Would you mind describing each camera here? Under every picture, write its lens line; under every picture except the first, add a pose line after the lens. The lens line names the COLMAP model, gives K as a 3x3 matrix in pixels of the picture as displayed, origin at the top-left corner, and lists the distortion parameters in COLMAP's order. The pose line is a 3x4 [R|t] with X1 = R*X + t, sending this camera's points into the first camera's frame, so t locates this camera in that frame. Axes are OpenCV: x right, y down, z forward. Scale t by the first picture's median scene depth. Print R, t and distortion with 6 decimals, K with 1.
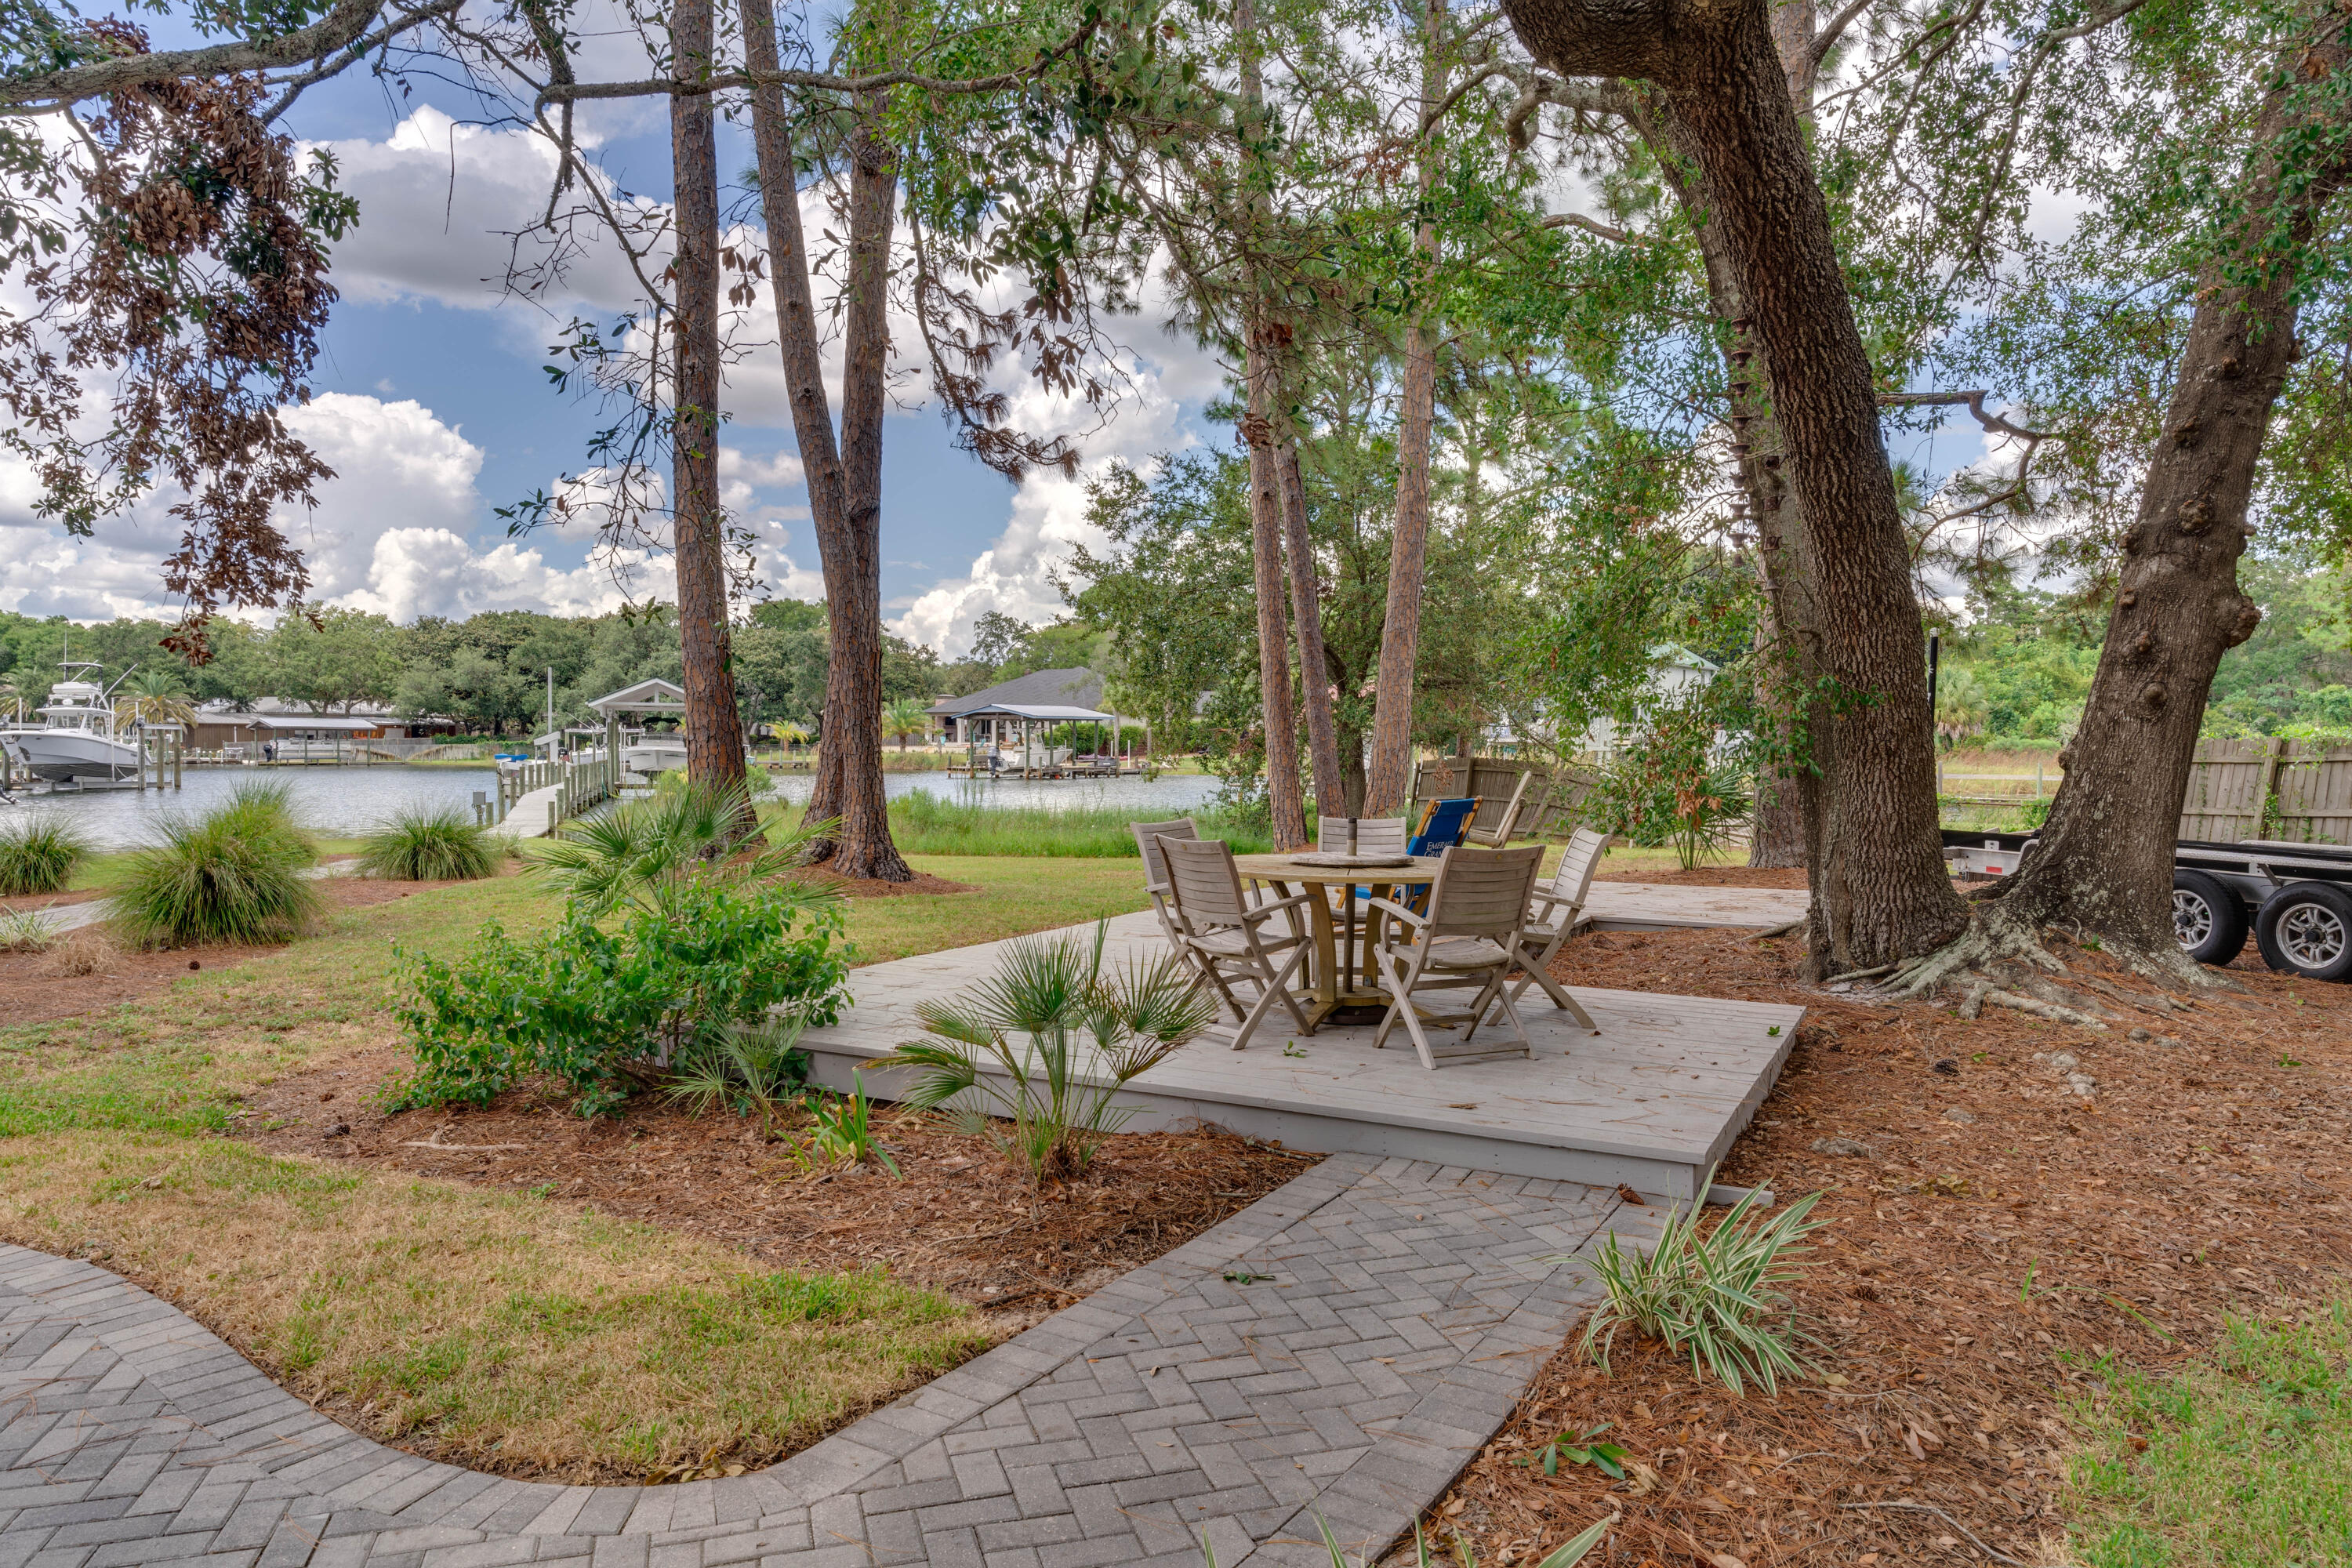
lens RADIAL K [[1512.7, 0, 1176.0], [0, 1512.7, 784.0], [0, 0, 1]] dist [-0.004439, 0.000565]
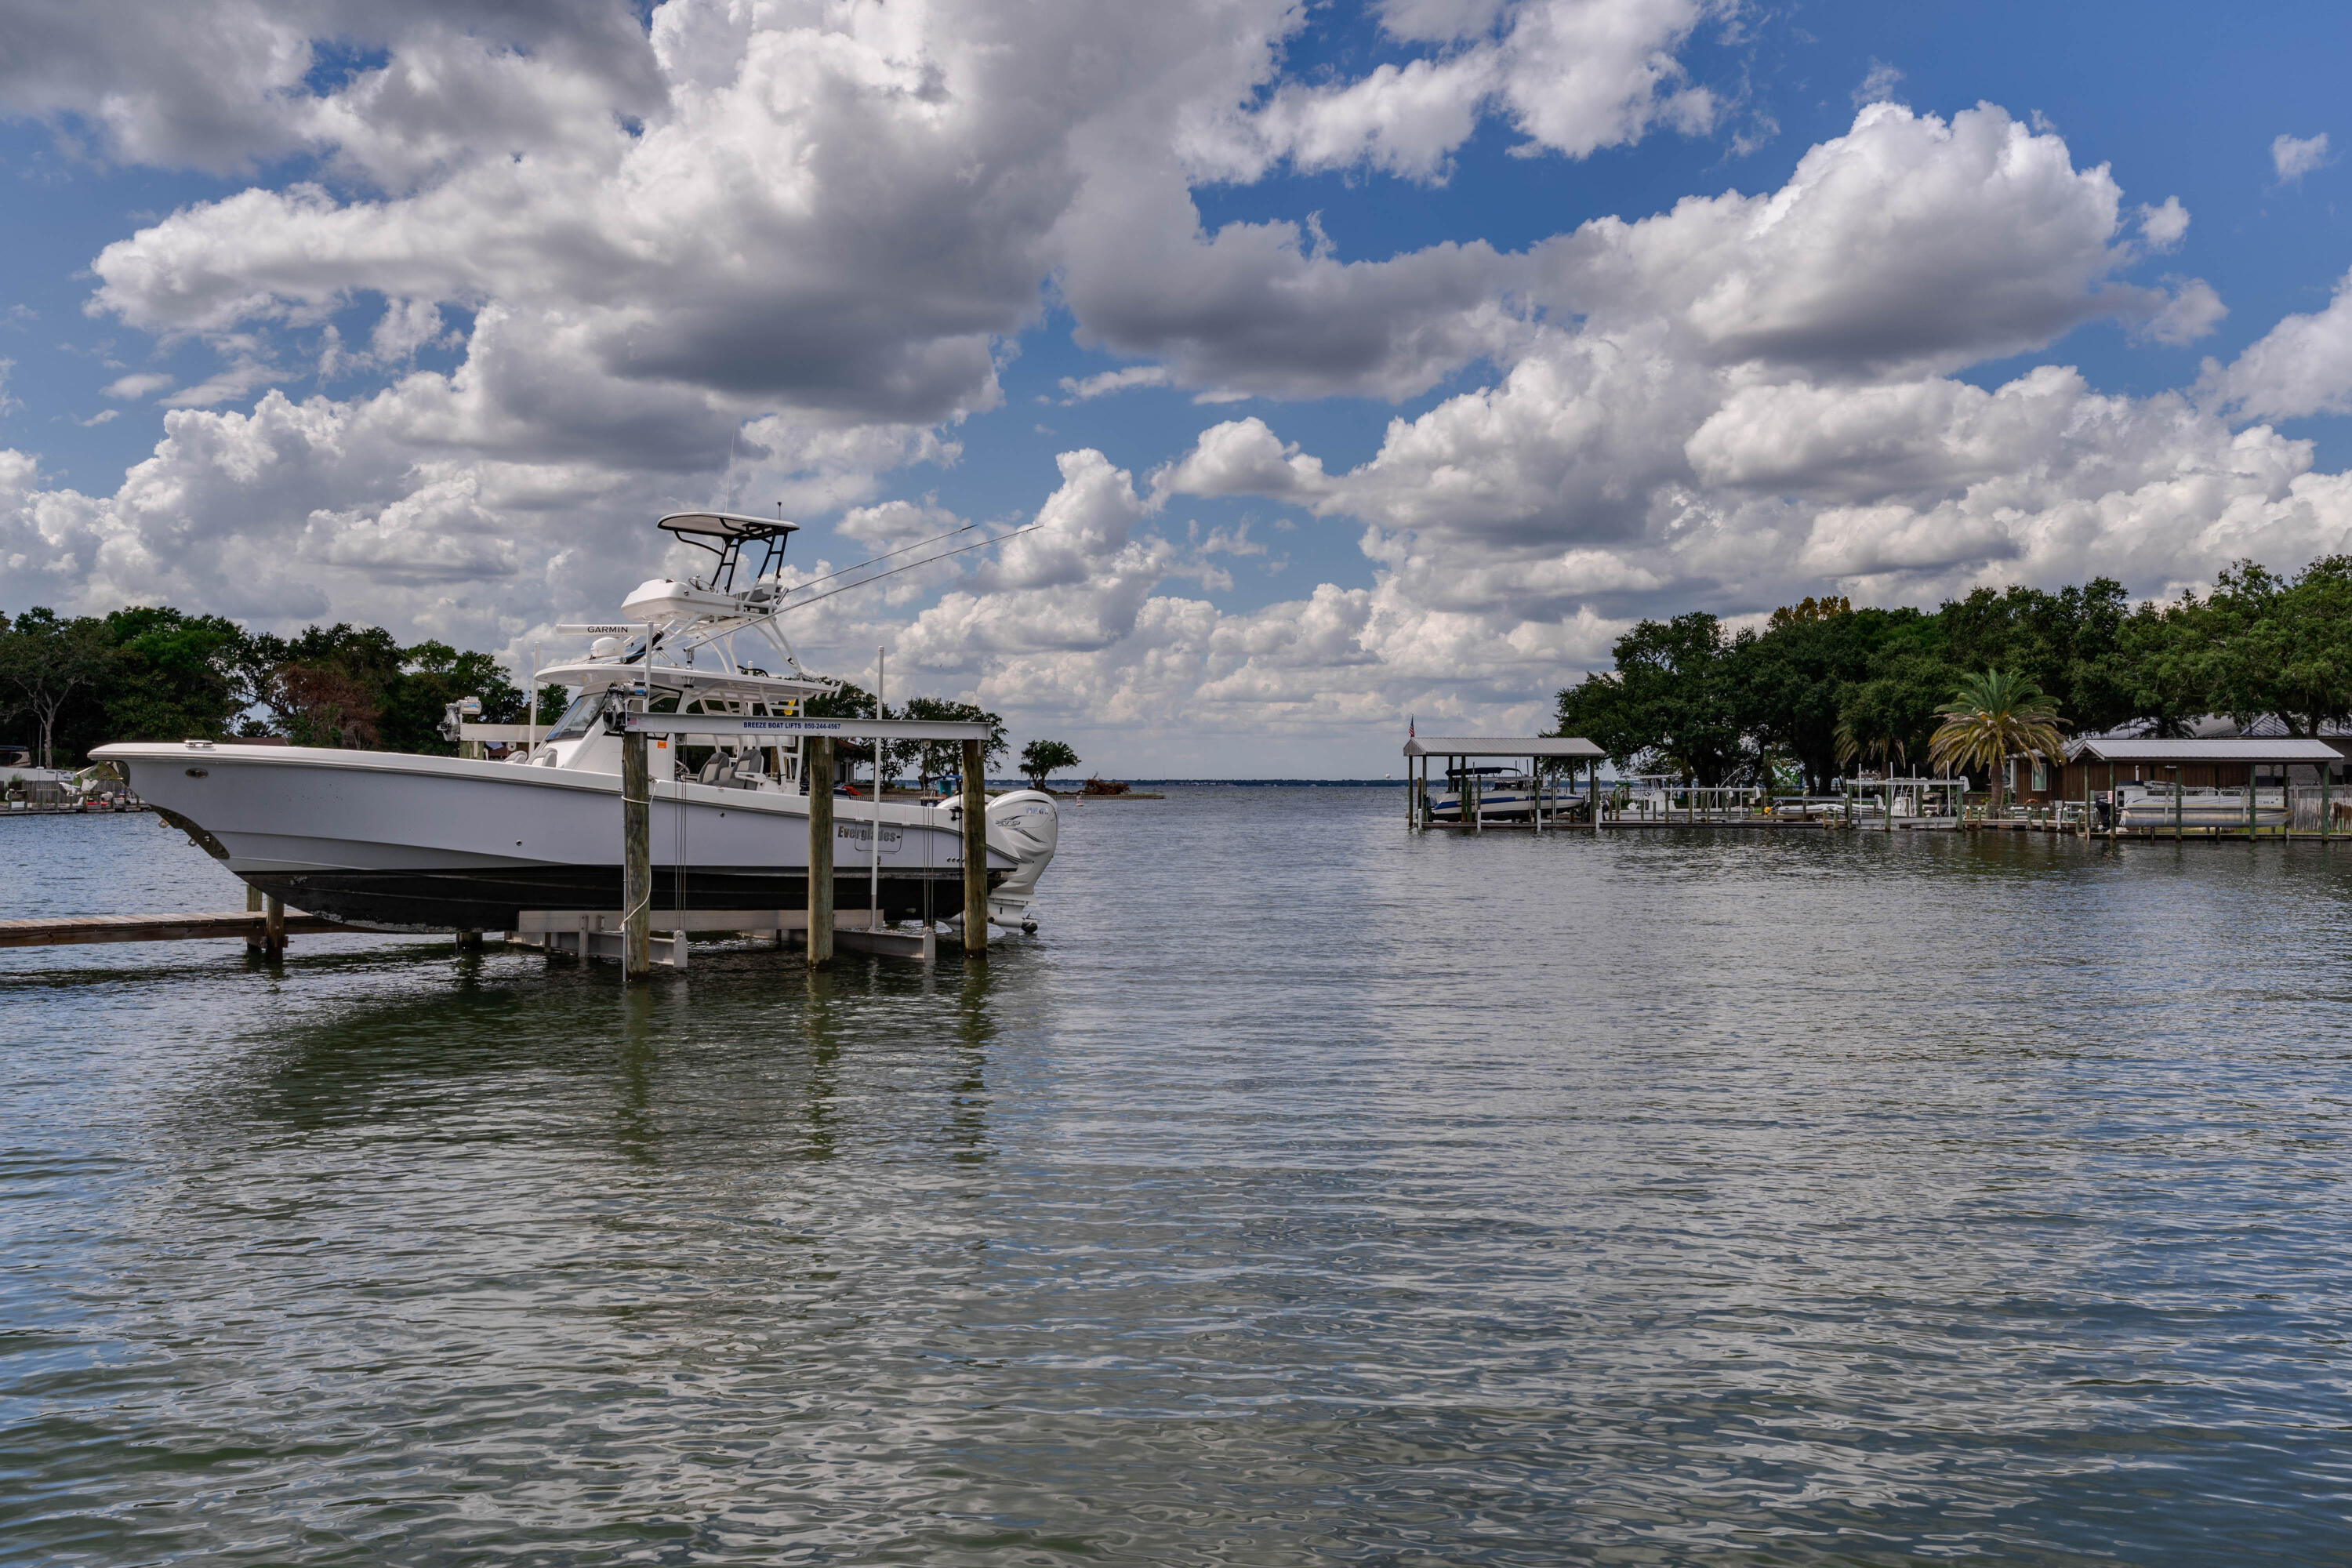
lens RADIAL K [[1835.6, 0, 1176.8], [0, 1835.6, 776.5], [0, 0, 1]] dist [0.002748, 0.000605]
pose [[0.414678, -0.007908, -0.909934, -0.153644], [-0.024720, 0.999495, -0.019952, -0.010681], [0.909632, 0.030767, 0.414273, 0.394256]]
